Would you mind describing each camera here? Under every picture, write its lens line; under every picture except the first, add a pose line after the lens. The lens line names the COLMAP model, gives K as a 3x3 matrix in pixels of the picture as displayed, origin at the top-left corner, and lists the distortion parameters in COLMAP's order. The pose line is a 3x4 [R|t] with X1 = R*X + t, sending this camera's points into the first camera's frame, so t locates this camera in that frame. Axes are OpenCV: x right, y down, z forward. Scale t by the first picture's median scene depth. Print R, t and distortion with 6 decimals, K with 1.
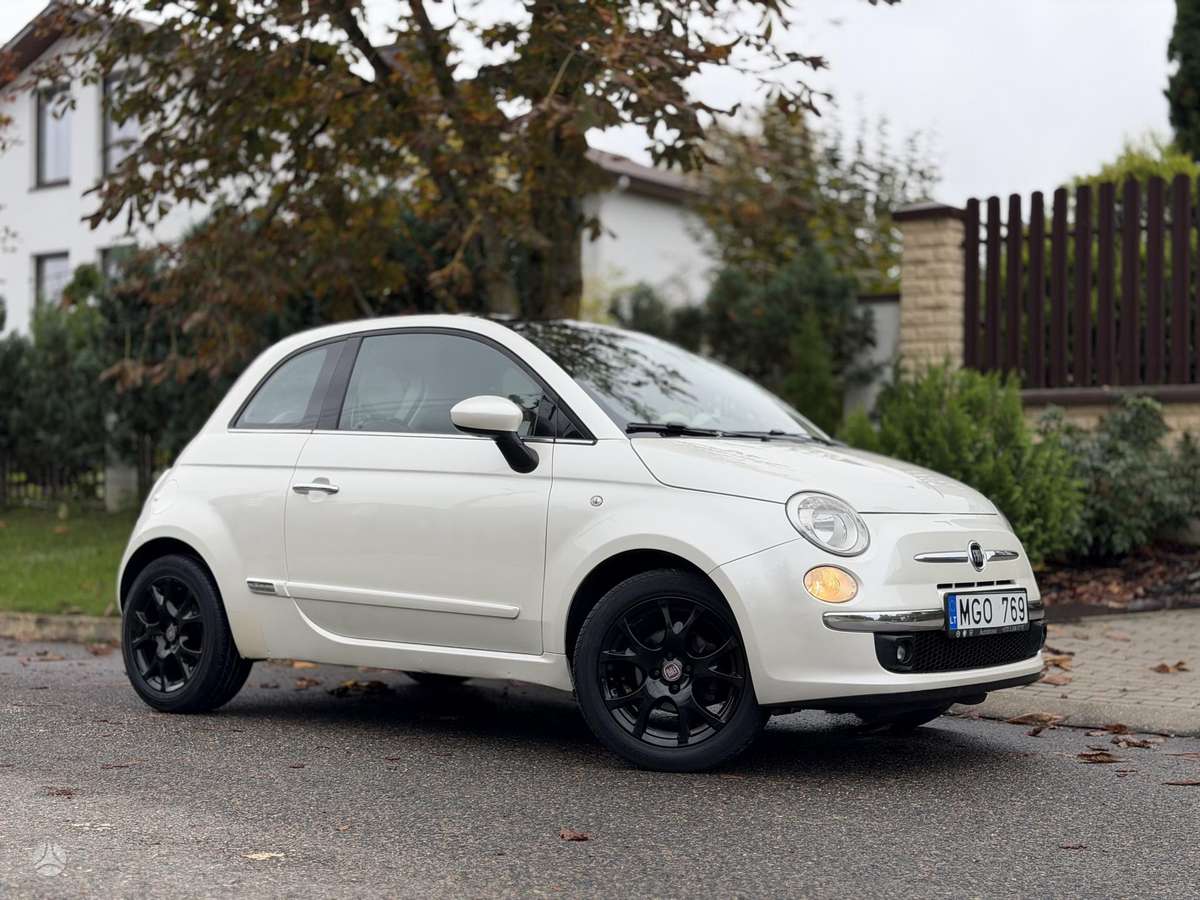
lens RADIAL K [[1663.5, 0, 596.3], [0, 1663.5, 450.0], [0, 0, 1]] dist [0.192079, -0.419616]
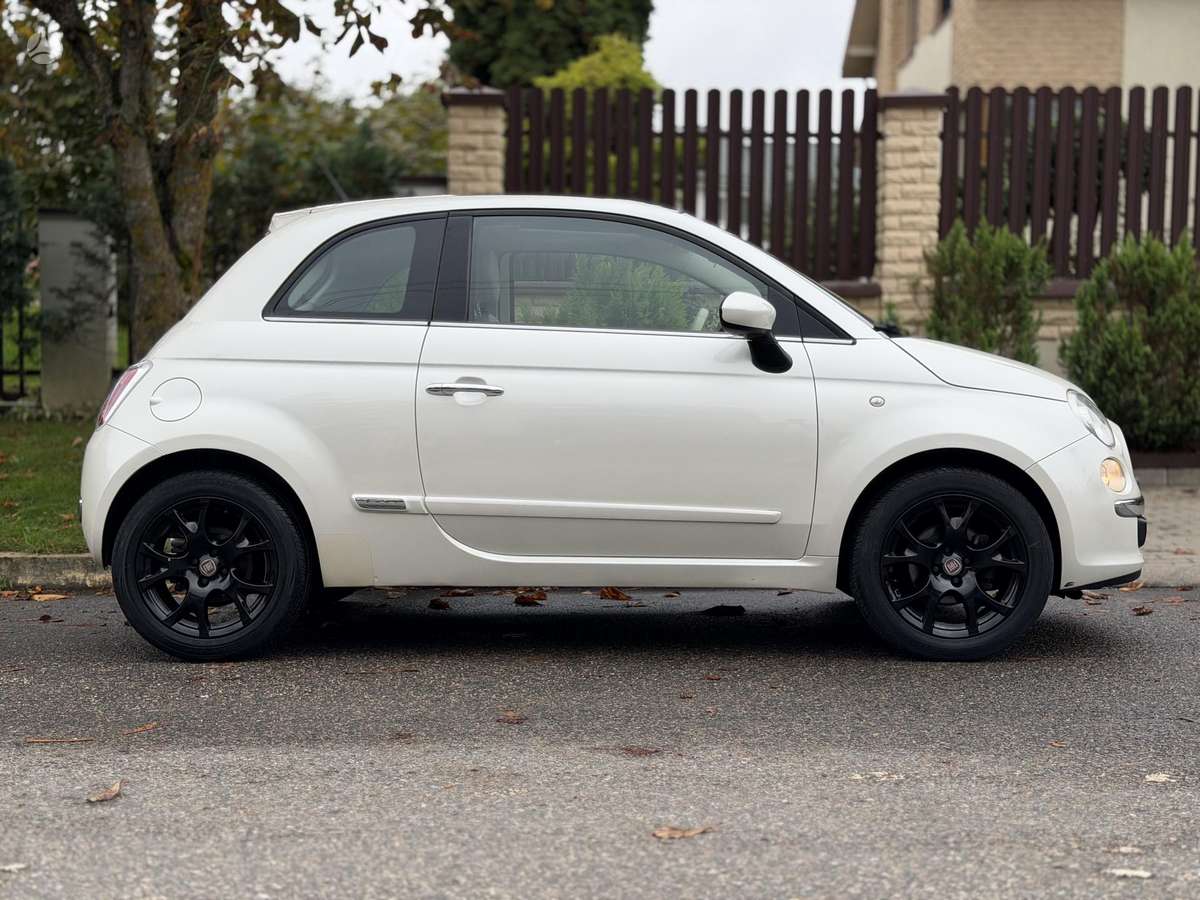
lens RADIAL K [[1663.5, 0, 596.3], [0, 1663.5, 450.0], [0, 0, 1]] dist [0.192079, -0.419616]
pose [[0.805107, -0.032920, 0.592215, -0.598362], [-0.011936, 0.997357, 0.071668, -0.008217], [-0.593009, -0.064769, 0.802587, 0.244986]]
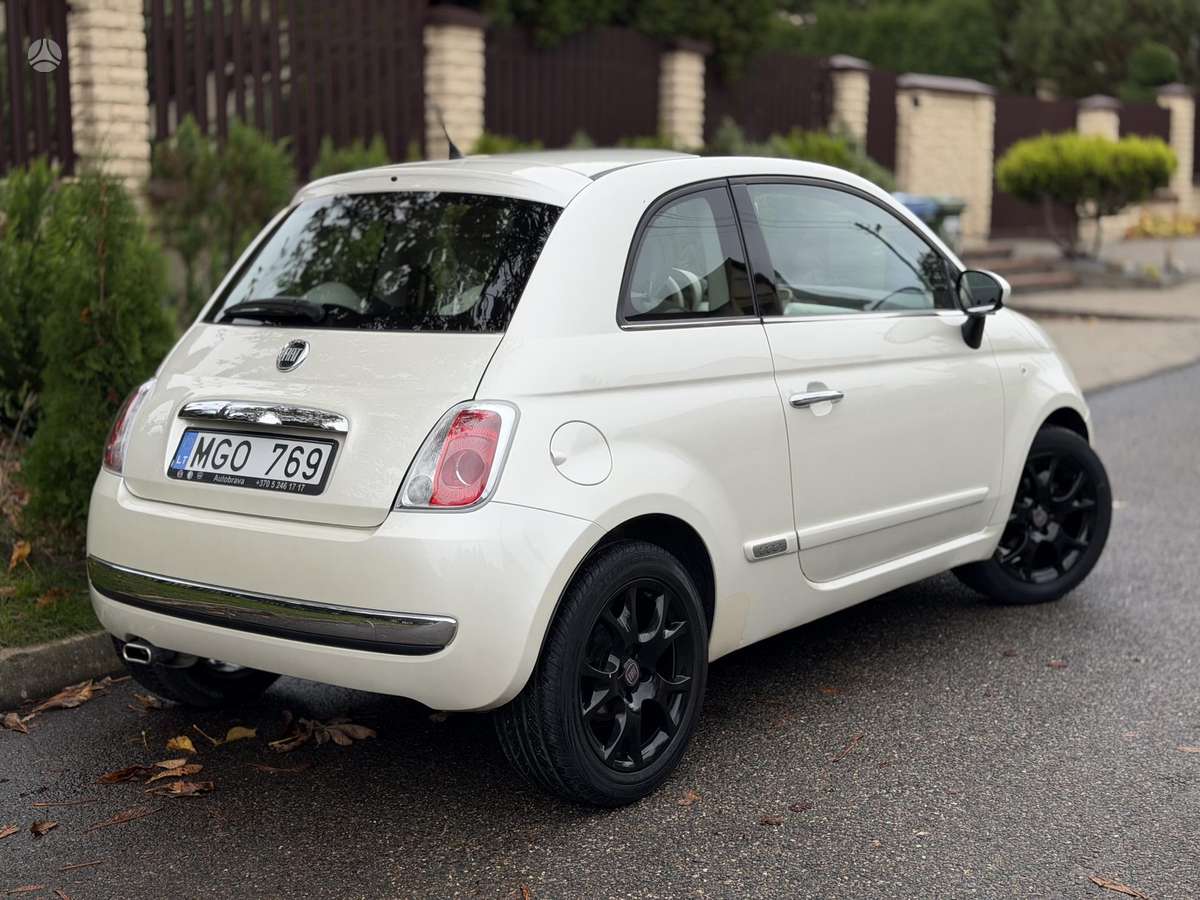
lens RADIAL K [[1663.5, 0, 596.3], [0, 1663.5, 450.0], [0, 0, 1]] dist [0.192079, -0.419616]
pose [[-0.013819, -0.152370, 0.988227, -0.851387], [-0.013948, 0.988254, 0.152179, -0.061351], [-0.999807, -0.011681, -0.015782, 1.052735]]
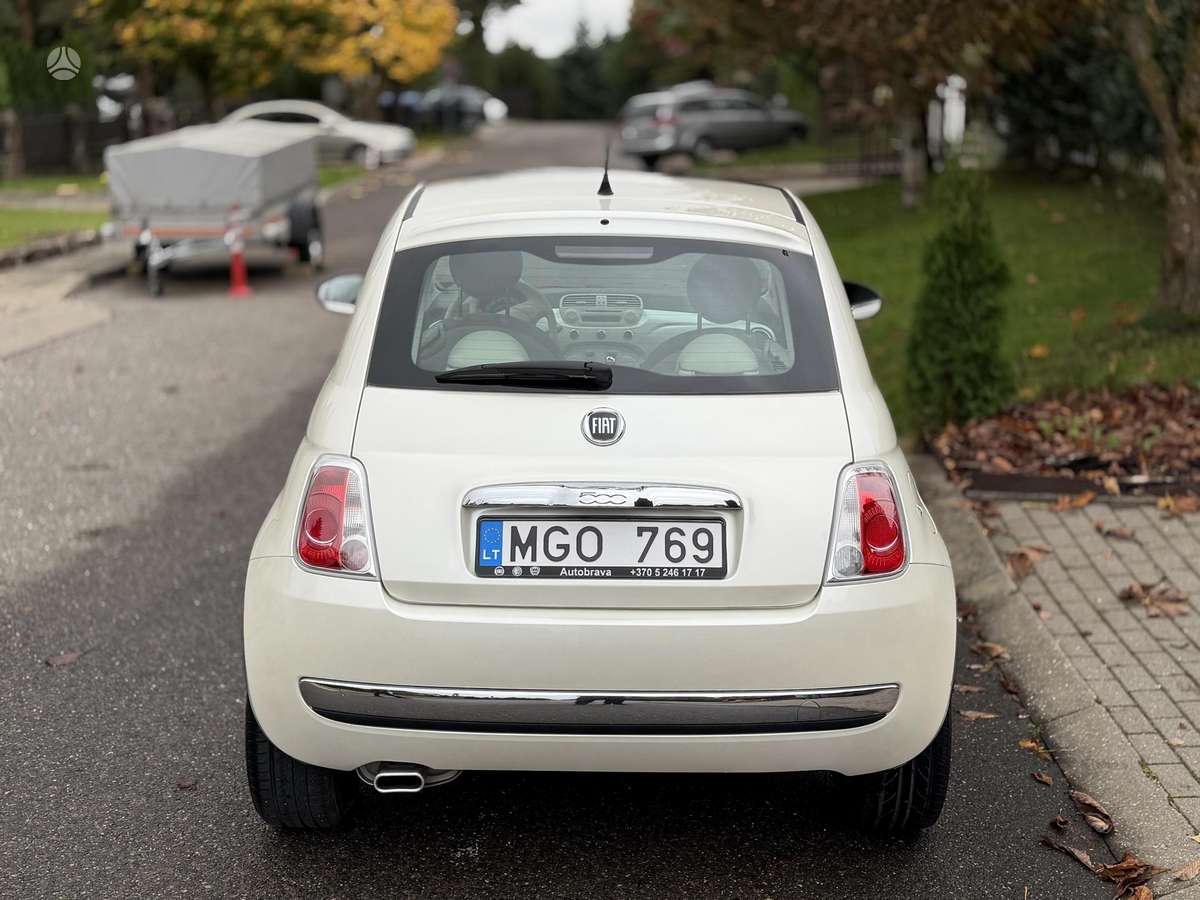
lens RADIAL K [[1665.7, 0, 600.6], [0, 1665.7, 432.9], [0, 0, 1]] dist [0.198720, -0.457808]
pose [[-0.633945, -0.177142, 0.752818, -0.651314], [-0.049334, 0.980695, 0.189219, -0.105478], [-0.771803, 0.082815, -0.630445, 1.523443]]
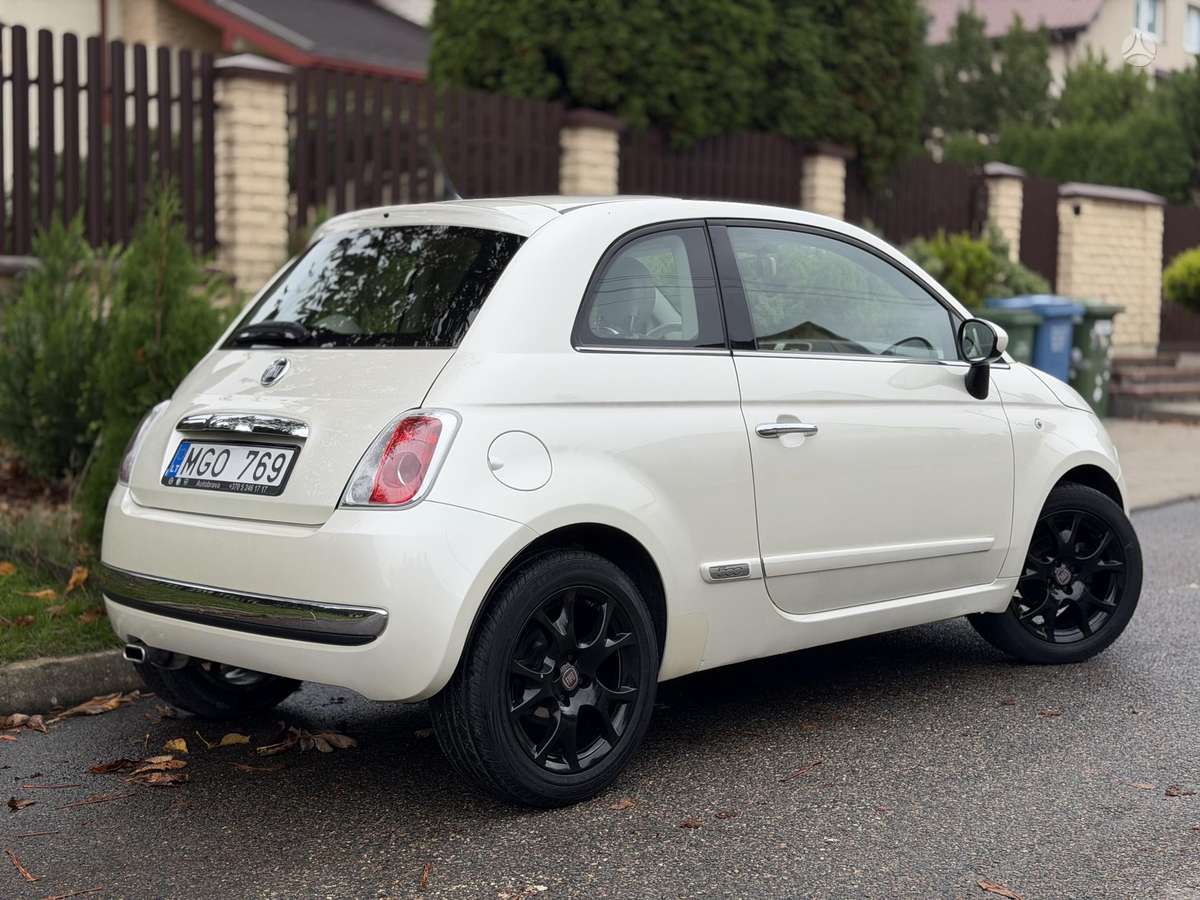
lens RADIAL K [[1665.7, 0, 600.6], [0, 1665.7, 432.9], [0, 0, 1]] dist [0.198720, -0.457808]
pose [[0.110777, -0.067413, 0.991556, -0.881565], [-0.024785, 0.997199, 0.070566, -0.025483], [-0.993536, -0.032393, 0.108795, 0.951598]]
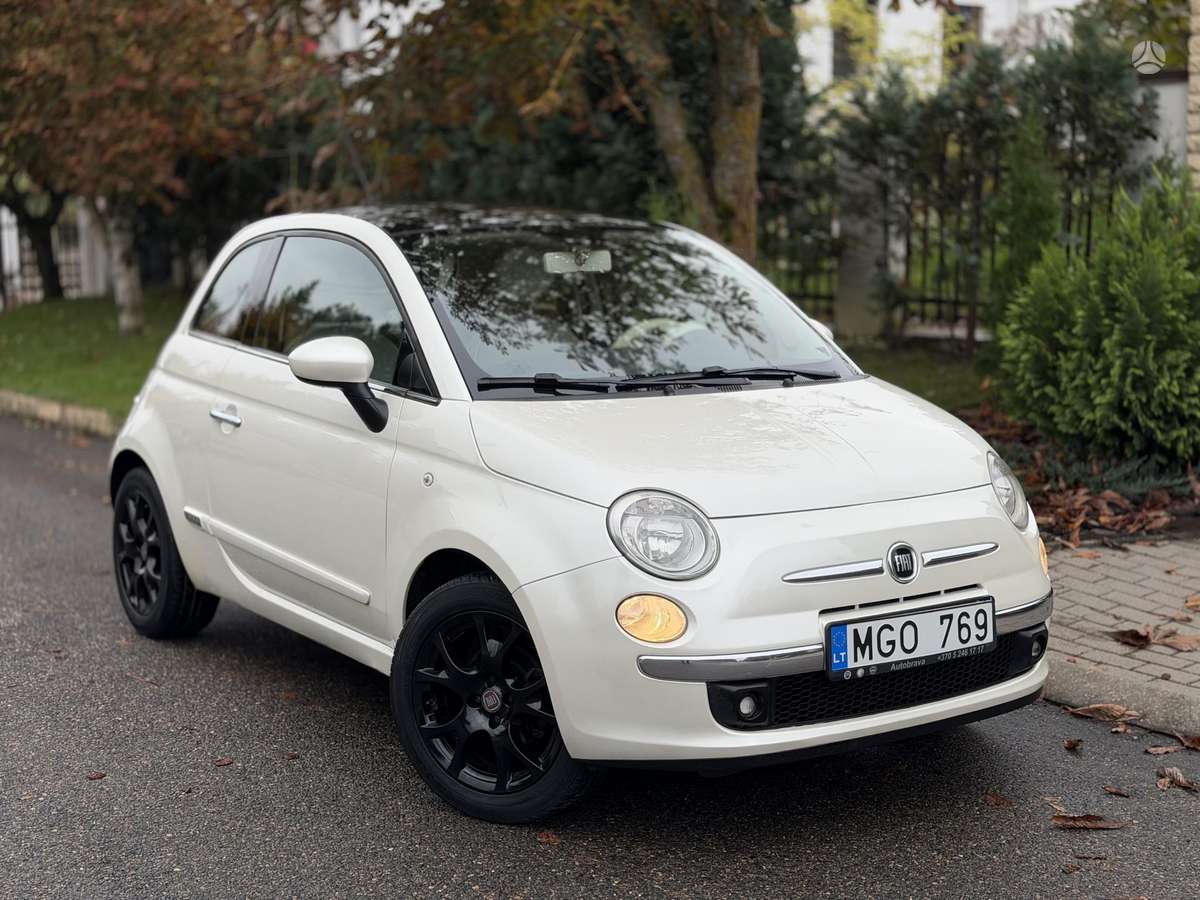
lens RADIAL K [[1663.5, 0, 596.3], [0, 1663.5, 450.0], [0, 0, 1]] dist [0.192079, -0.419616]
pose [[0.957745, 0.024852, -0.286544, 0.257045], [0.023244, 0.986314, 0.163234, -0.094398], [0.286679, -0.162997, 0.944059, 0.212192]]
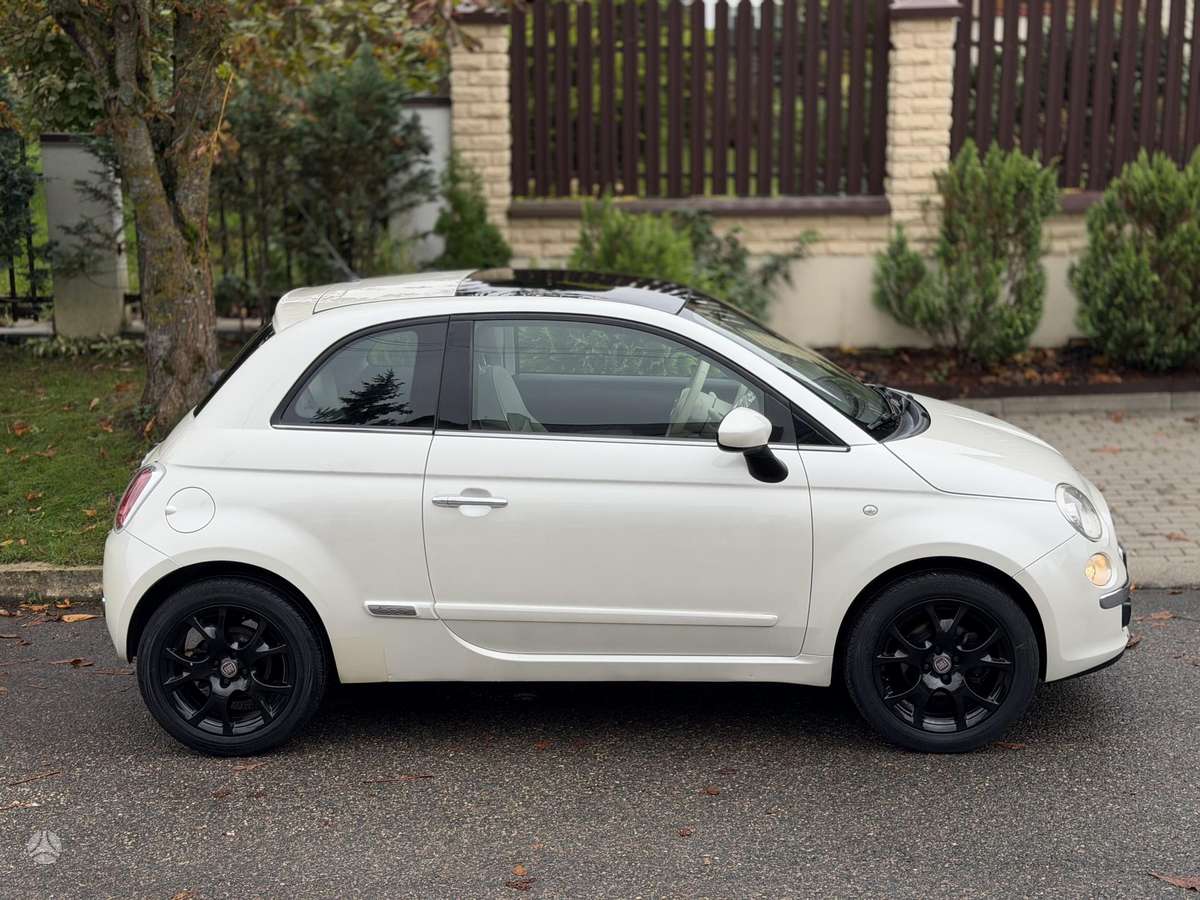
lens RADIAL K [[1663.5, 0, 596.3], [0, 1663.5, 450.0], [0, 0, 1]] dist [0.192079, -0.419616]
pose [[0.810171, -0.132903, 0.570929, -0.590596], [0.004854, 0.975447, 0.220180, -0.191215], [-0.586173, -0.175612, 0.790924, 0.242284]]
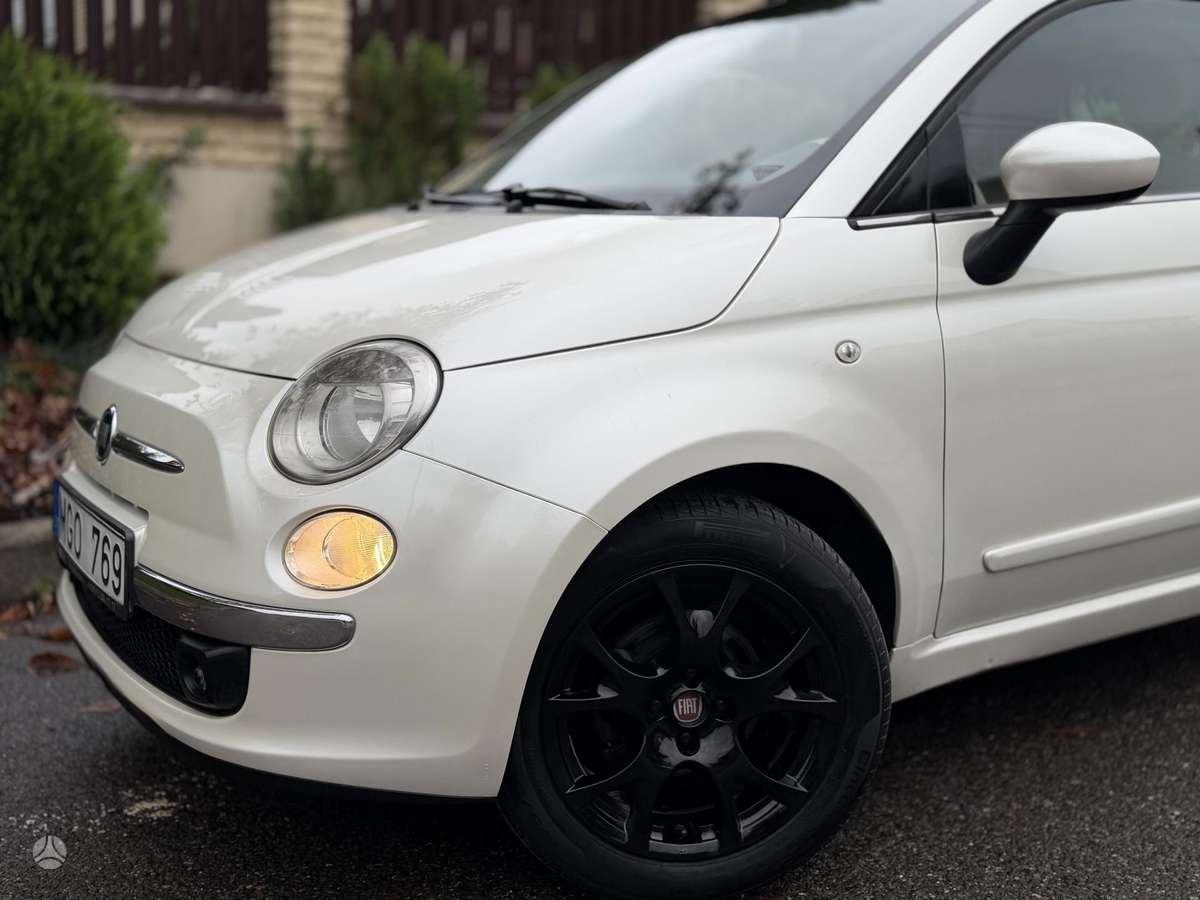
lens RADIAL K [[1322.8, 0, 600.0], [0, 1322.8, 450.0], [0, 0, 1]] dist [0.177762, -0.430960]
pose [[0.353056, -0.172303, 0.919599, -0.364371], [-0.049153, 0.978123, 0.202139, -0.013352], [-0.934310, -0.116567, 0.336863, 0.784701]]
